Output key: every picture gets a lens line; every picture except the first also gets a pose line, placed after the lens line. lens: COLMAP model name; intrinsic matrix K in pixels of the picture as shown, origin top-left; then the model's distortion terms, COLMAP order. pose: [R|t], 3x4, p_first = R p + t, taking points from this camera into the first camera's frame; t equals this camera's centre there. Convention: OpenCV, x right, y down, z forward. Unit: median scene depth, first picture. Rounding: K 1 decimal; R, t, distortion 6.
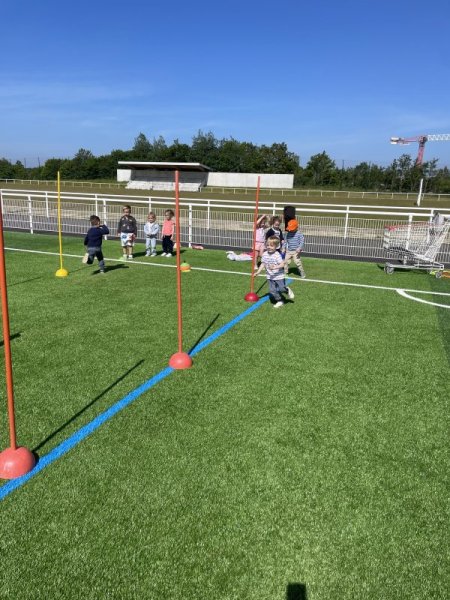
lens RADIAL K [[464.5, 0, 210.4], [0, 464.5, 303.3], [0, 0, 1]] dist [0.079102, -0.097827]
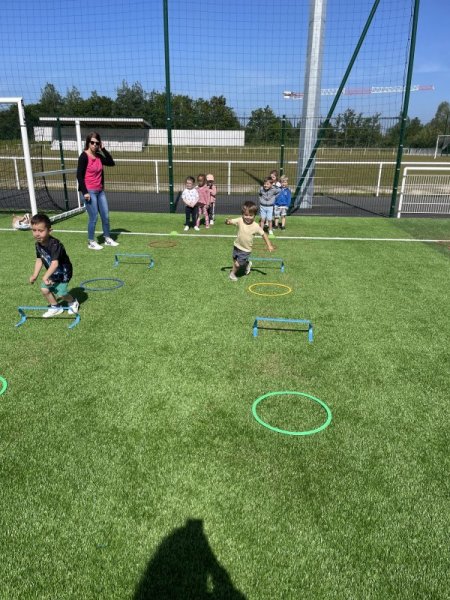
lens RADIAL K [[464.5, 0, 218.0], [0, 464.5, 307.9], [0, 0, 1]] dist [0.079102, -0.097827]
pose [[0.950682, -0.123402, 0.284561, -0.170387], [0.095845, 0.989425, 0.108865, -0.022496], [-0.294986, -0.076223, 0.952456, 0.062914]]
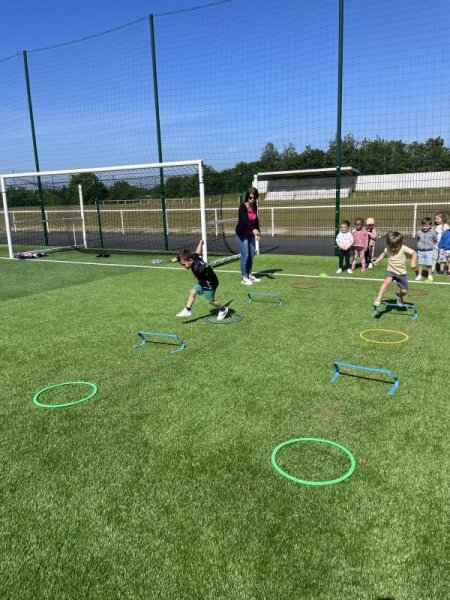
lens RADIAL K [[464.5, 0, 224.7], [0, 464.5, 297.0], [0, 0, 1]] dist [0.079102, -0.097827]
pose [[0.990467, -0.040661, -0.131614, -0.141885], [0.036354, 0.998727, -0.034968, -0.019324], [0.132868, 0.029850, 0.990684, 0.056180]]
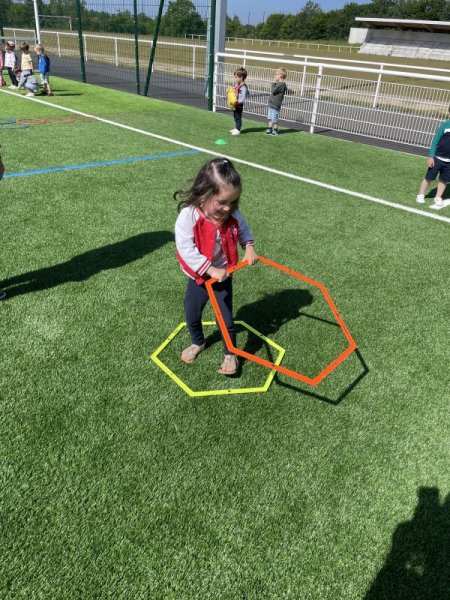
lens RADIAL K [[464.5, 0, 224.0], [0, 464.5, 296.3], [0, 0, 1]] dist [0.079102, -0.097827]
pose [[0.928729, 0.201967, -0.310921, -0.050363], [-0.122510, 0.958671, 0.256789, -0.012314], [0.349934, -0.200397, 0.915089, 0.044171]]
